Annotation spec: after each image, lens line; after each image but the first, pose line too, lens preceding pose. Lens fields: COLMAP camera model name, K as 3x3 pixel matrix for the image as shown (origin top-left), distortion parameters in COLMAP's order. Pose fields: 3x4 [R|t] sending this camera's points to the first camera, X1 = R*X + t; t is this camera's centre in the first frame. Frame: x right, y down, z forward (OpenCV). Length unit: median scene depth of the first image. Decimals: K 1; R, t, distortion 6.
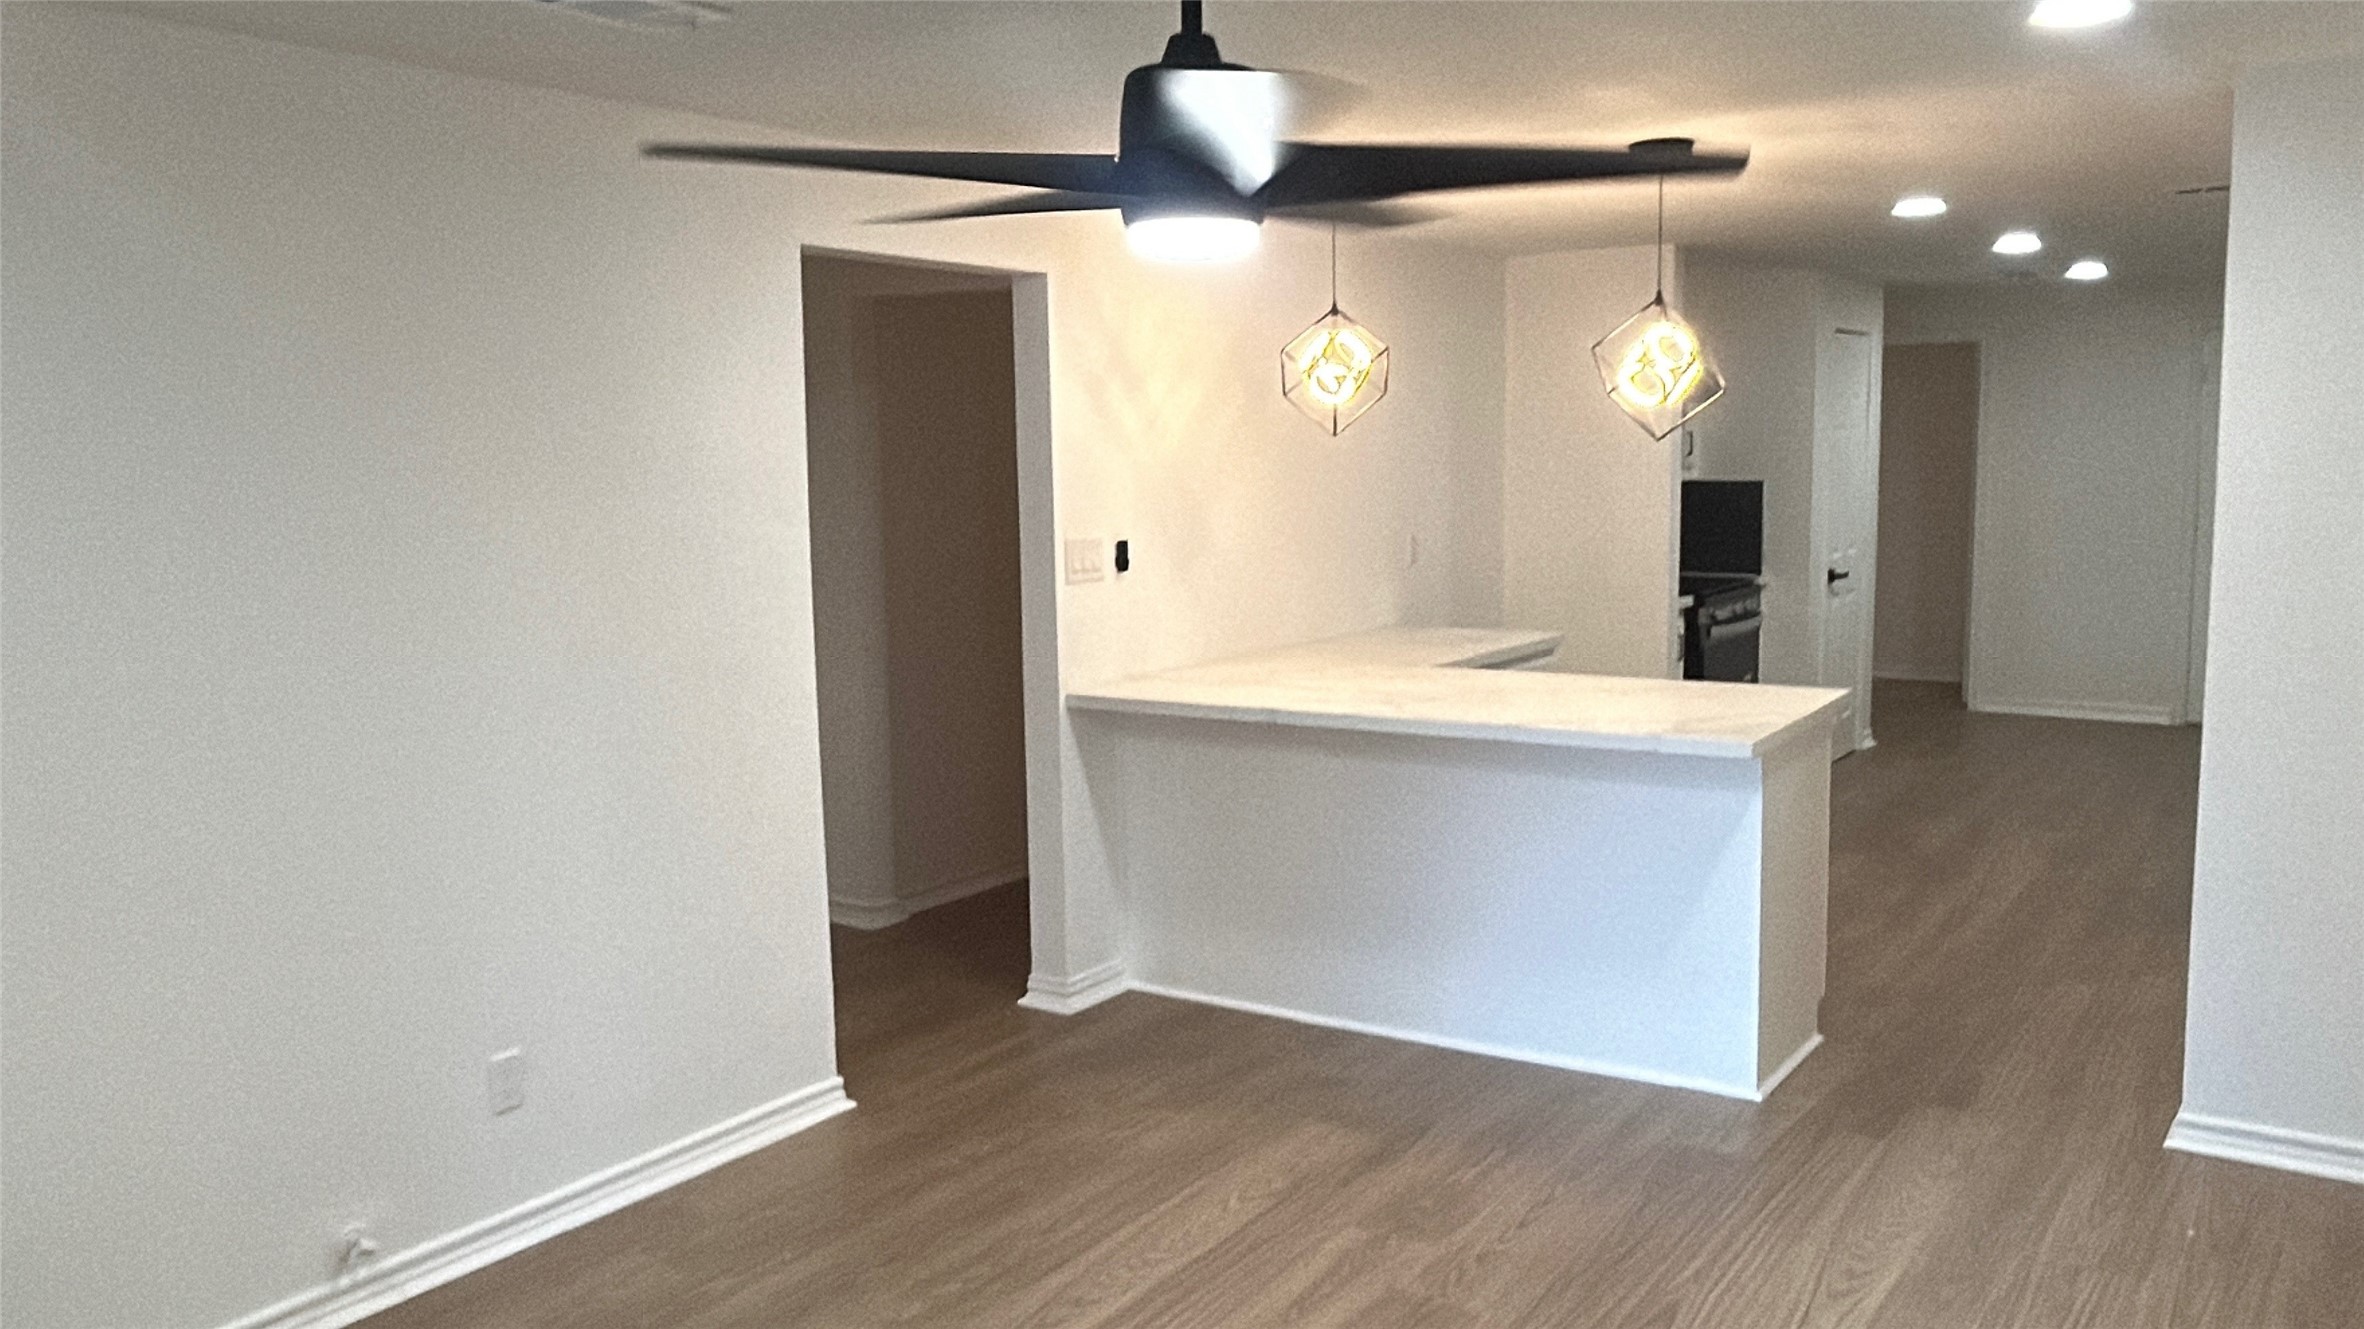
lens RADIAL K [[1885.2, 0, 1182.0], [0, 1885.2, 664.5], [0, 0, 1]] dist [0.040907, -0.001437]
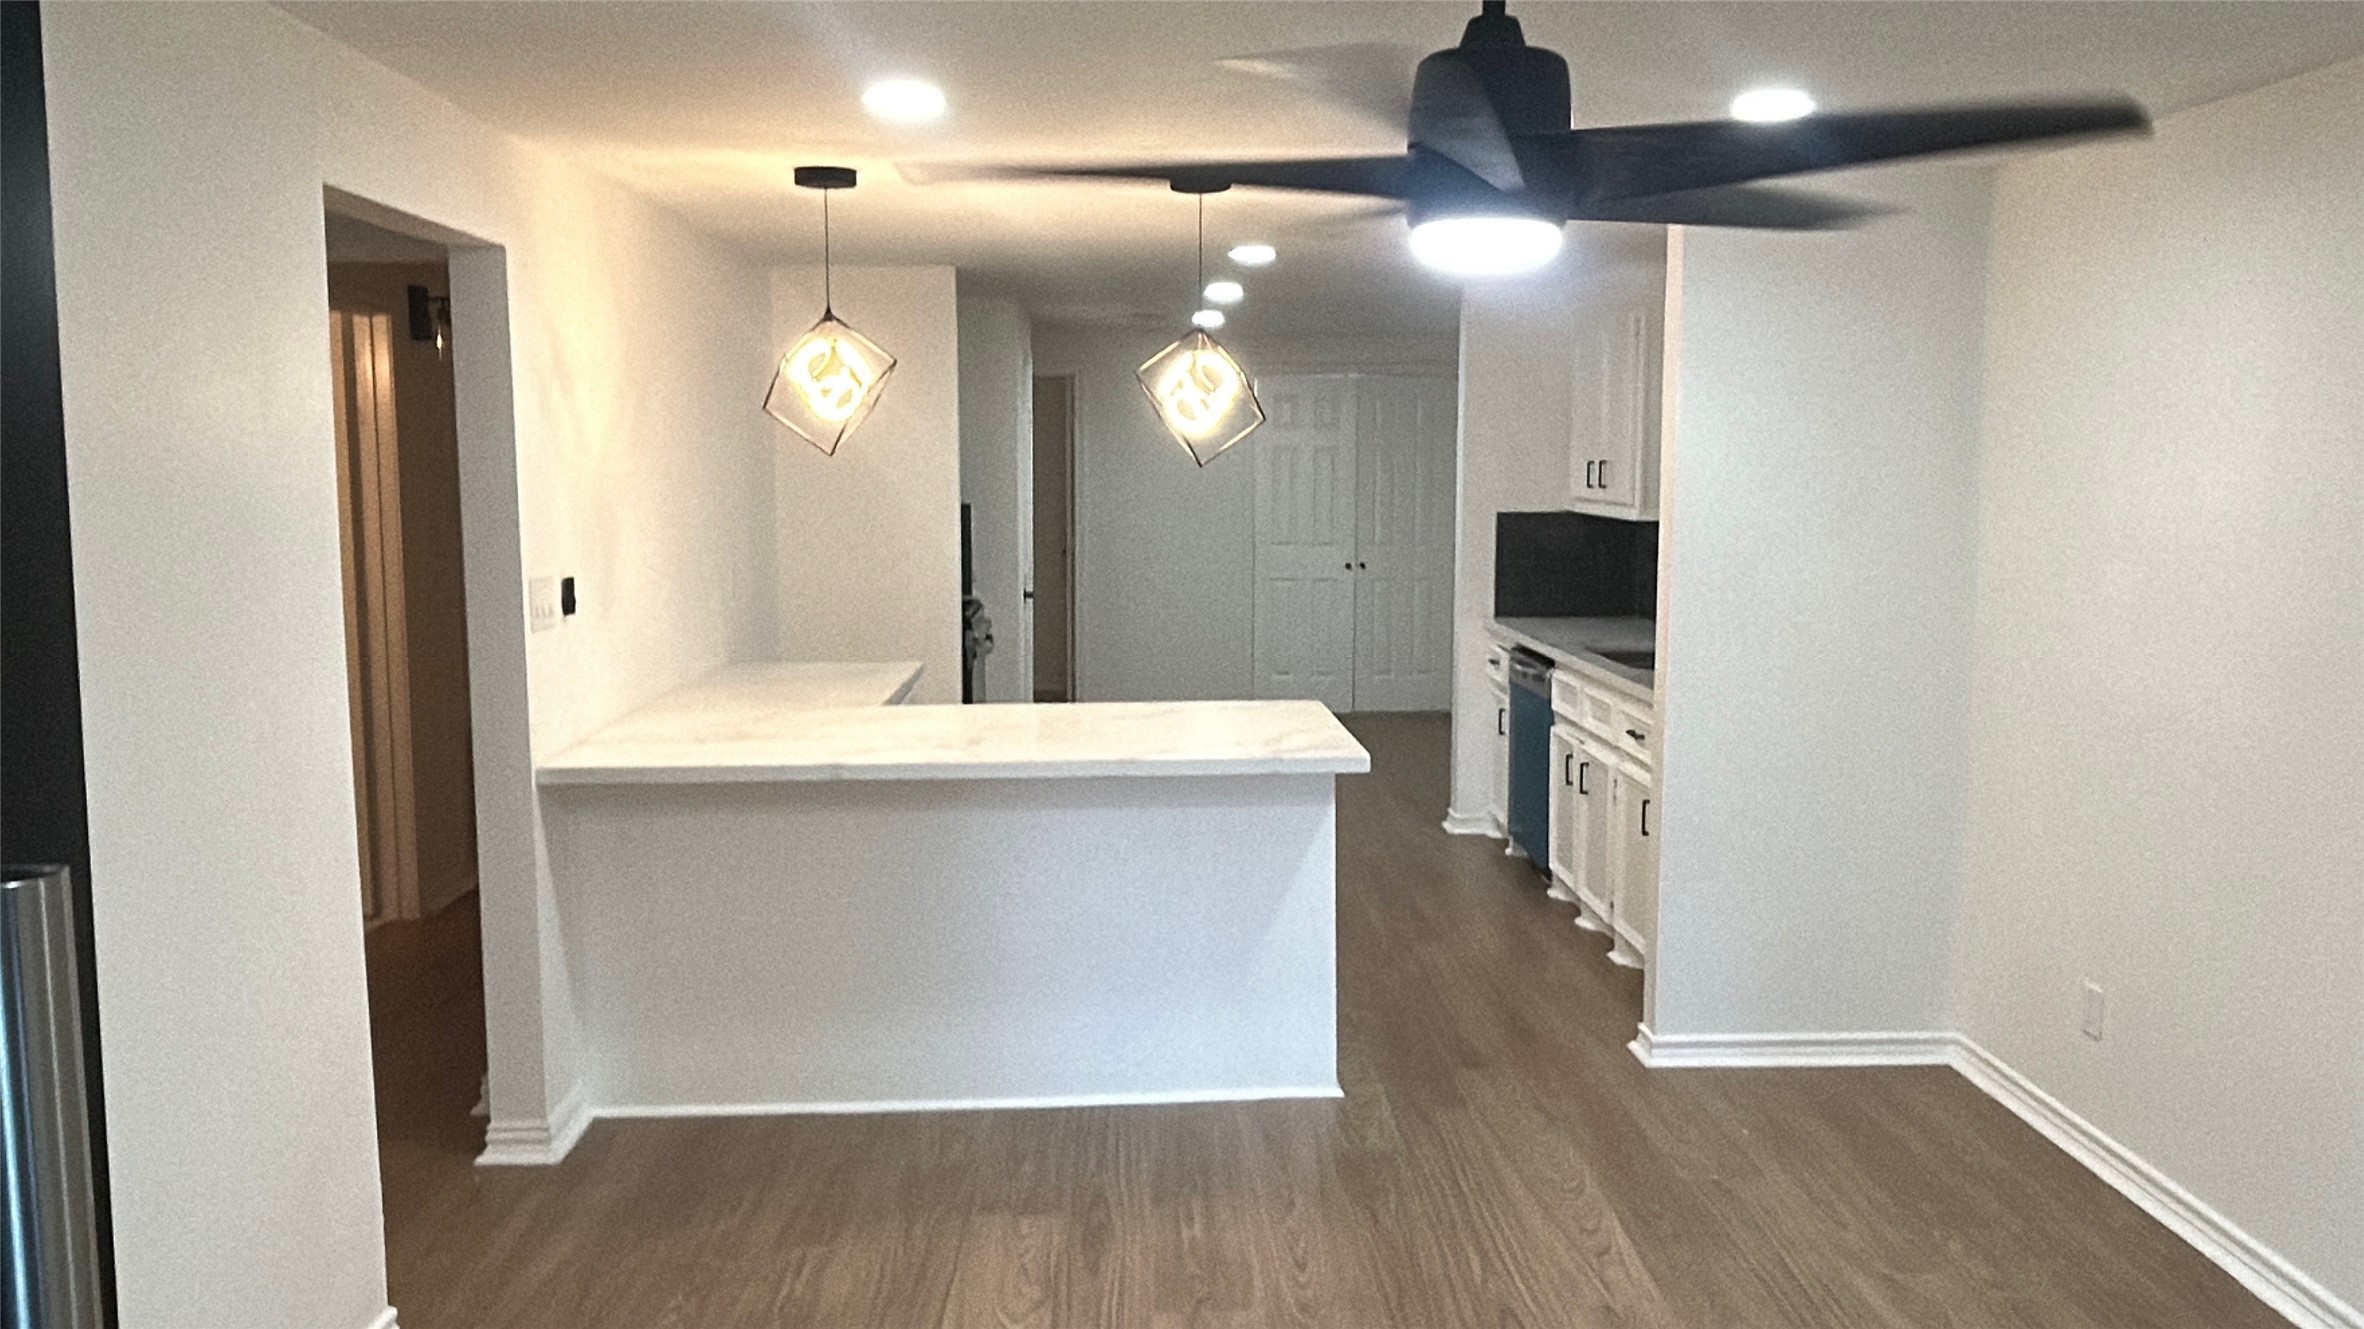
lens RADIAL K [[1885.2, 0, 1182.0], [0, 1885.2, 664.5], [0, 0, 1]] dist [0.040907, -0.001437]
pose [[0.792471, -0.051800, 0.607705, -0.341683], [0.057464, 0.998296, 0.010158, -0.021671], [-0.607196, 0.026872, 0.794098, 0.190052]]
